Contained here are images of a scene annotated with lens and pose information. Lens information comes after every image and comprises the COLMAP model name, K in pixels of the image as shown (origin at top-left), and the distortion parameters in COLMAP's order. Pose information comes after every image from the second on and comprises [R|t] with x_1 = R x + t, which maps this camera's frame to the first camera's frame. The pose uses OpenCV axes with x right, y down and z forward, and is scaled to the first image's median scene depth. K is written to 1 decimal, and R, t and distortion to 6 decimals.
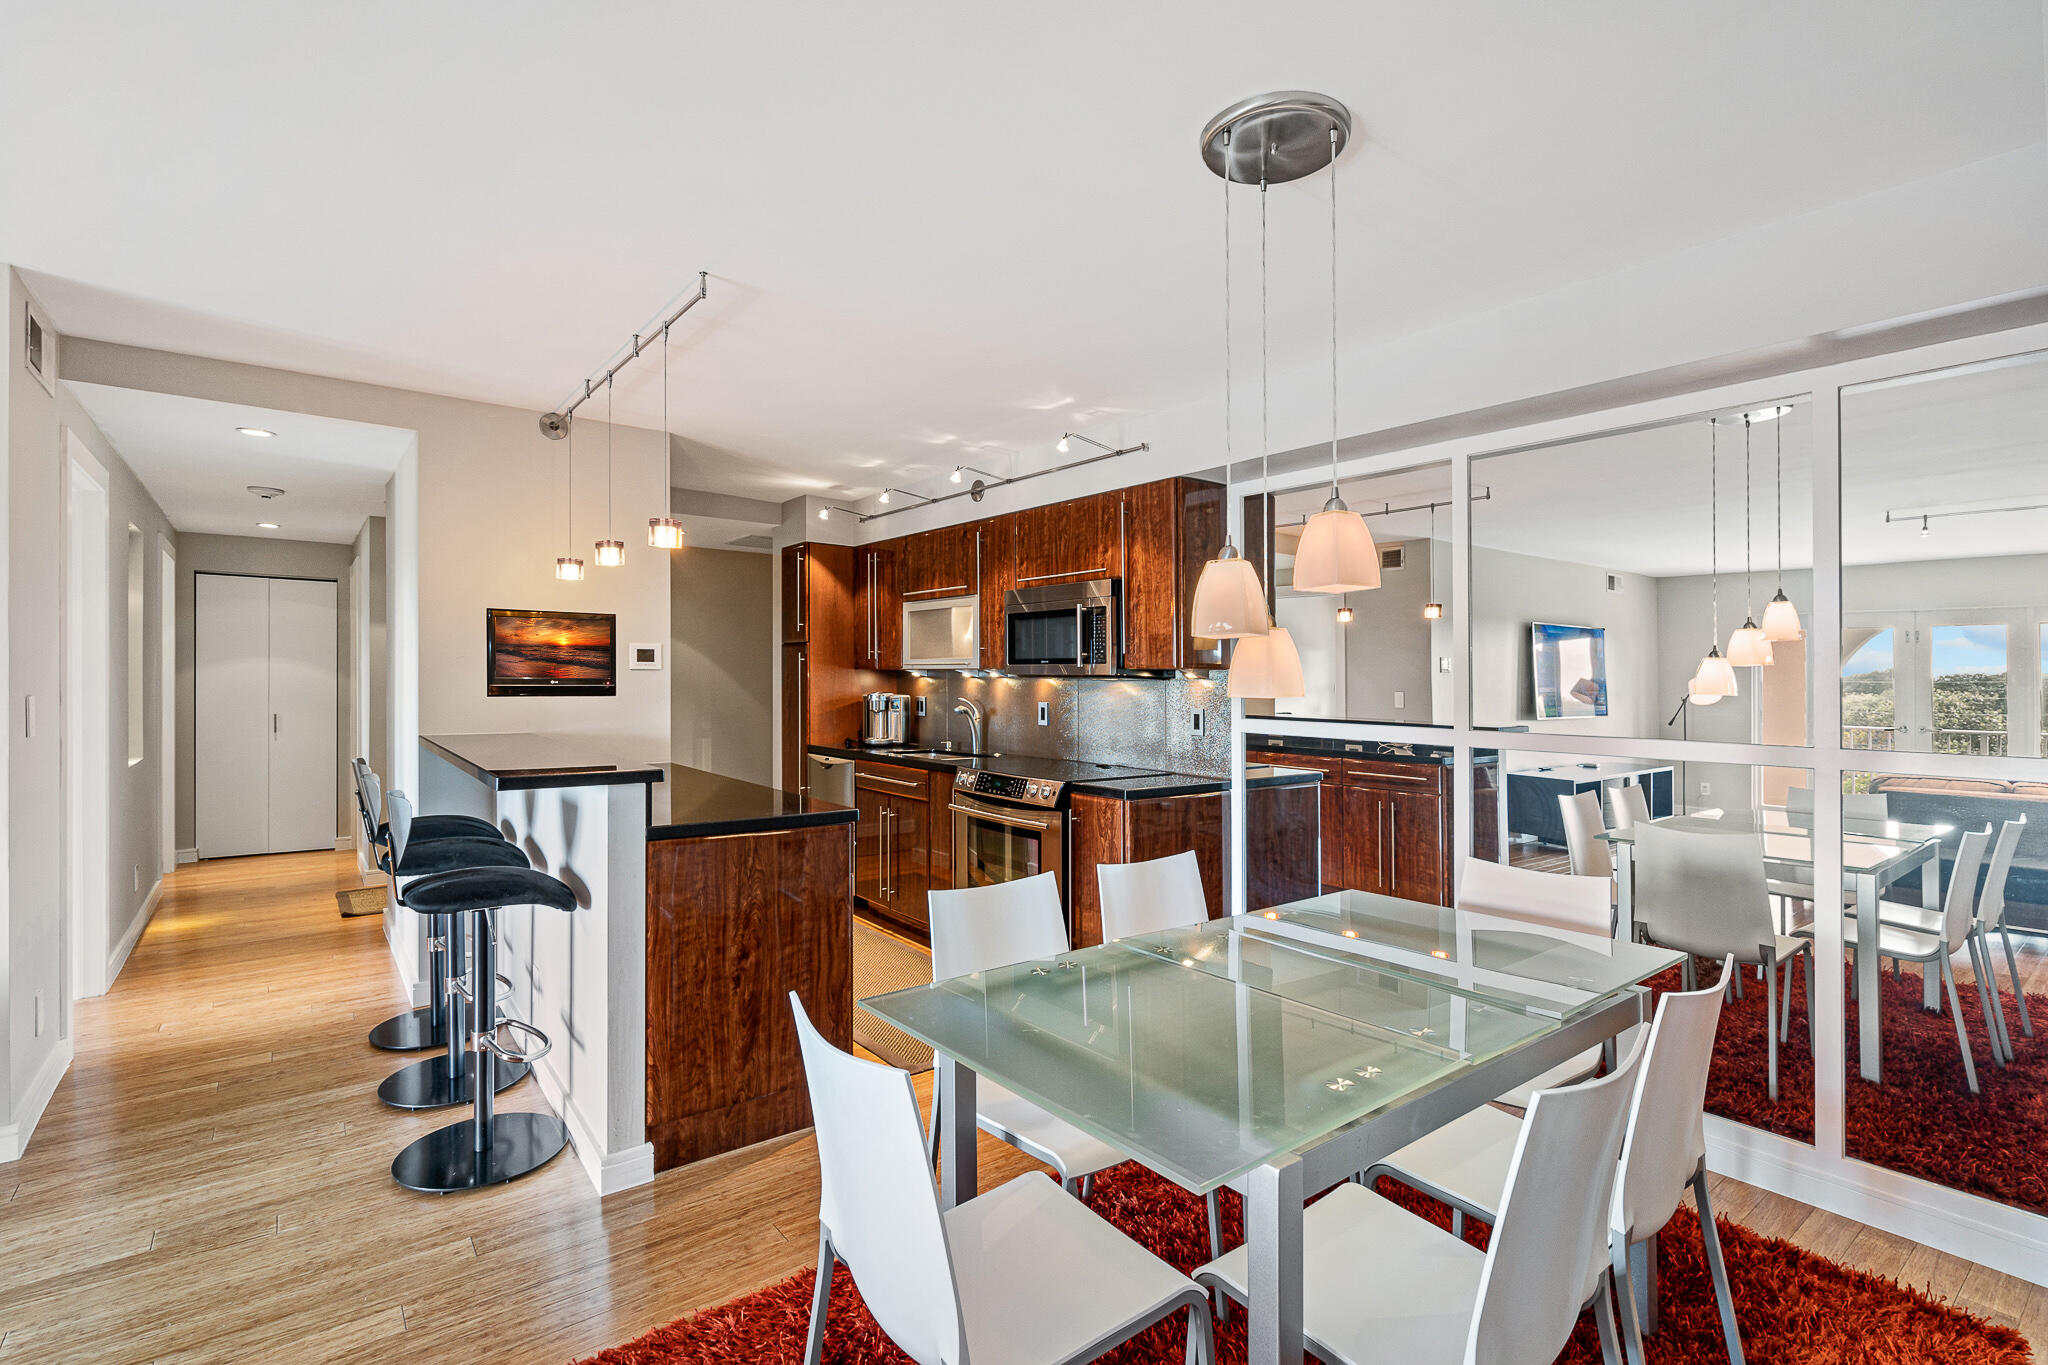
lens RADIAL K [[935.1, 0, 1014.1], [0, 935.1, 736.9], [0, 0, 1]] dist [0.000506, -0.000697]
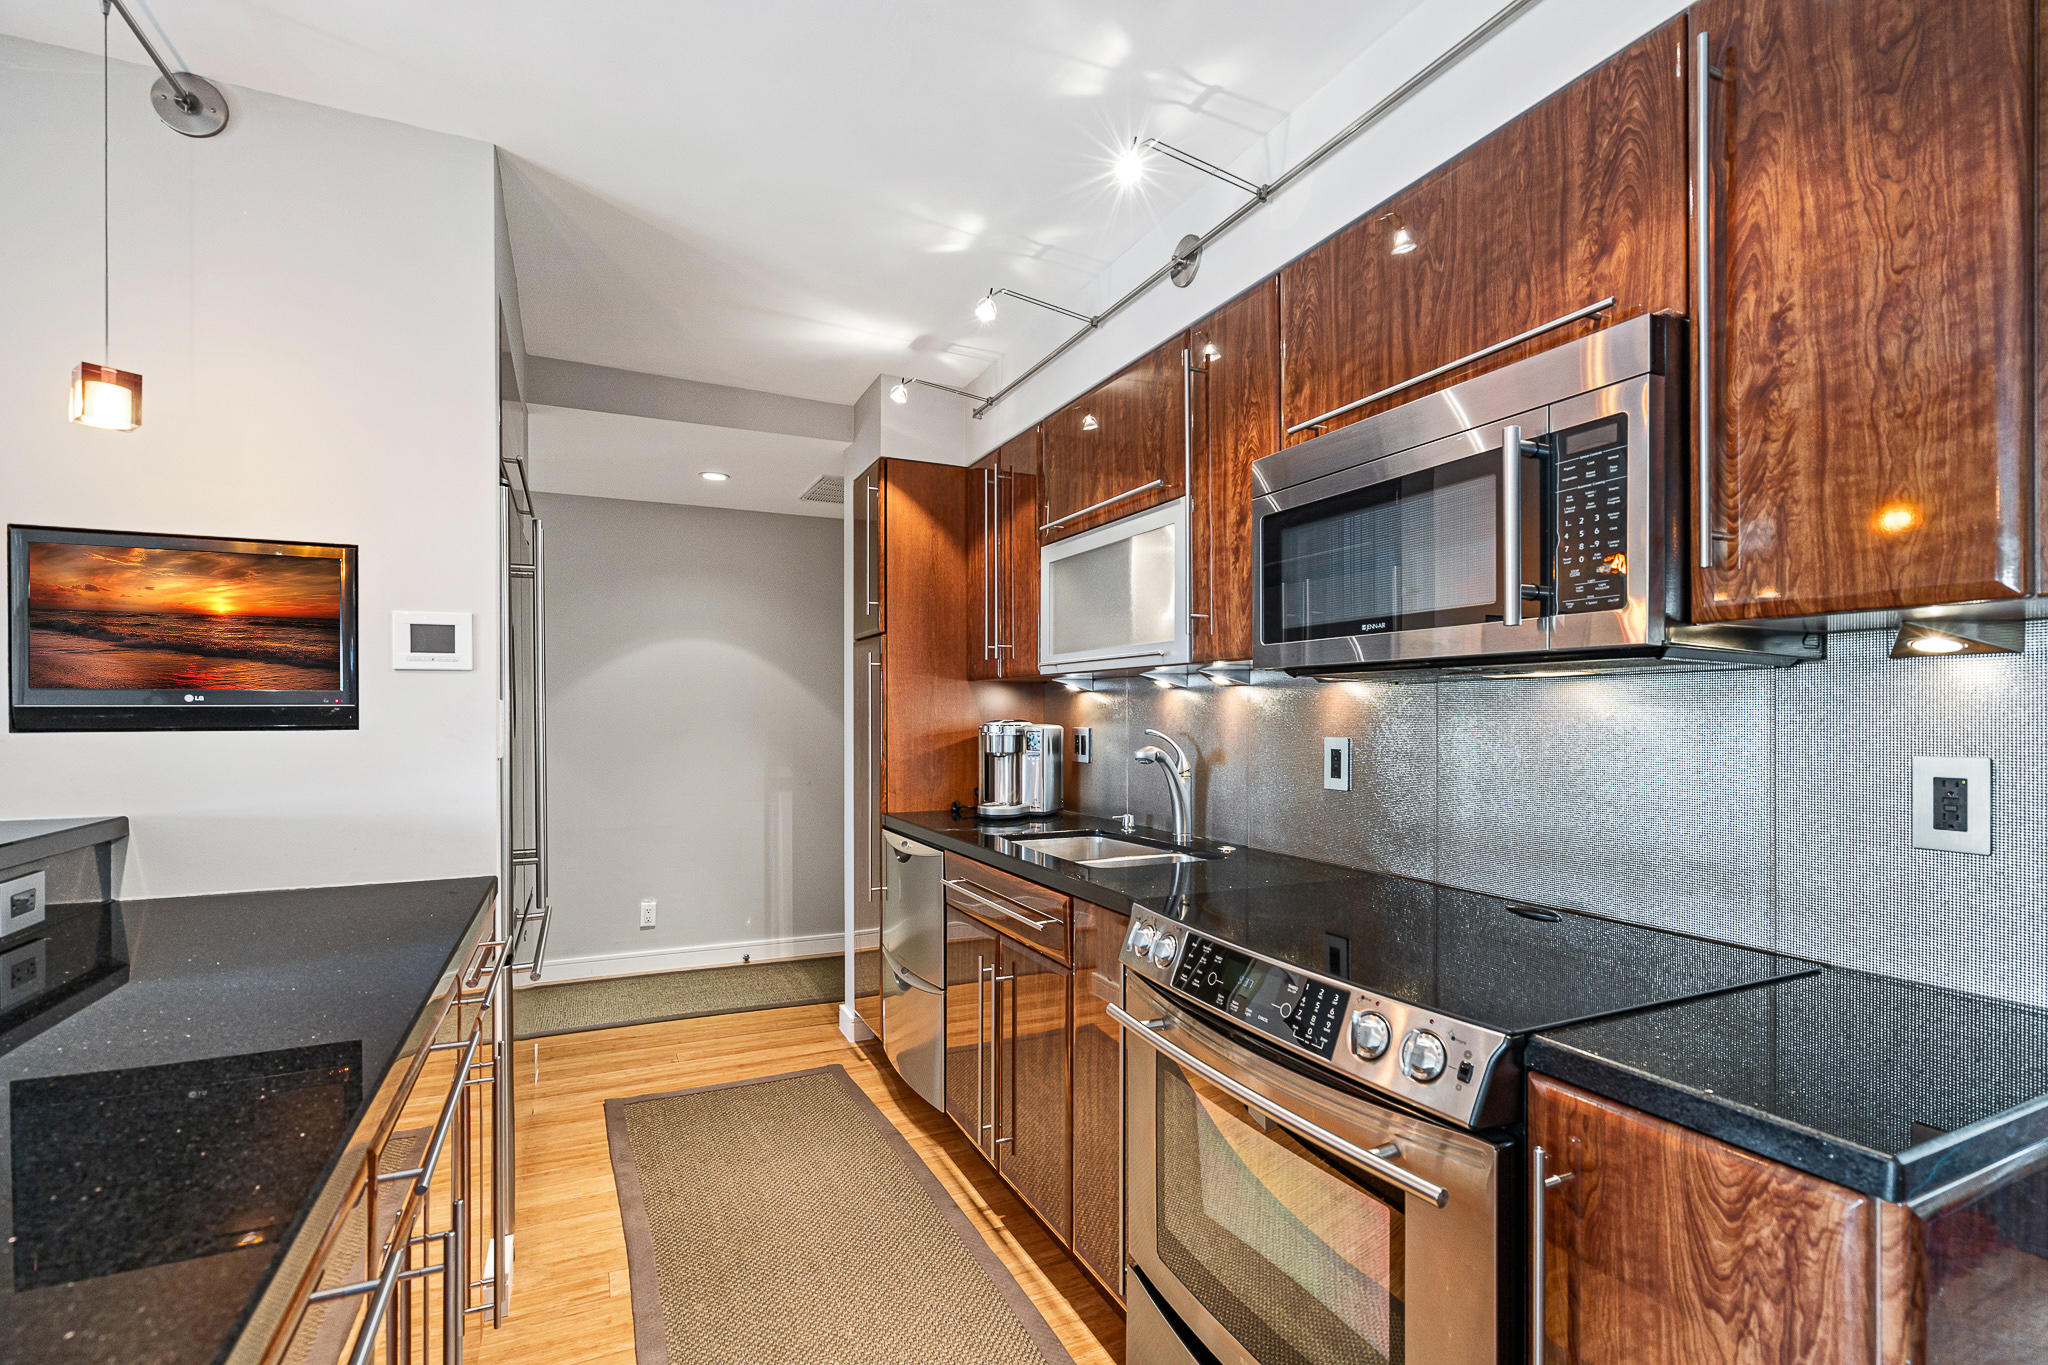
lens RADIAL K [[935.1, 0, 1017.9], [0, 935.1, 753.0], [0, 0, 1]] dist [0.000506, -0.000697]
pose [[0.975940, -0.001182, -0.218035, -0.019986], [-0.002782, 0.999836, -0.017873, -0.022196], [0.218020, 0.018050, 0.975777, 0.551674]]
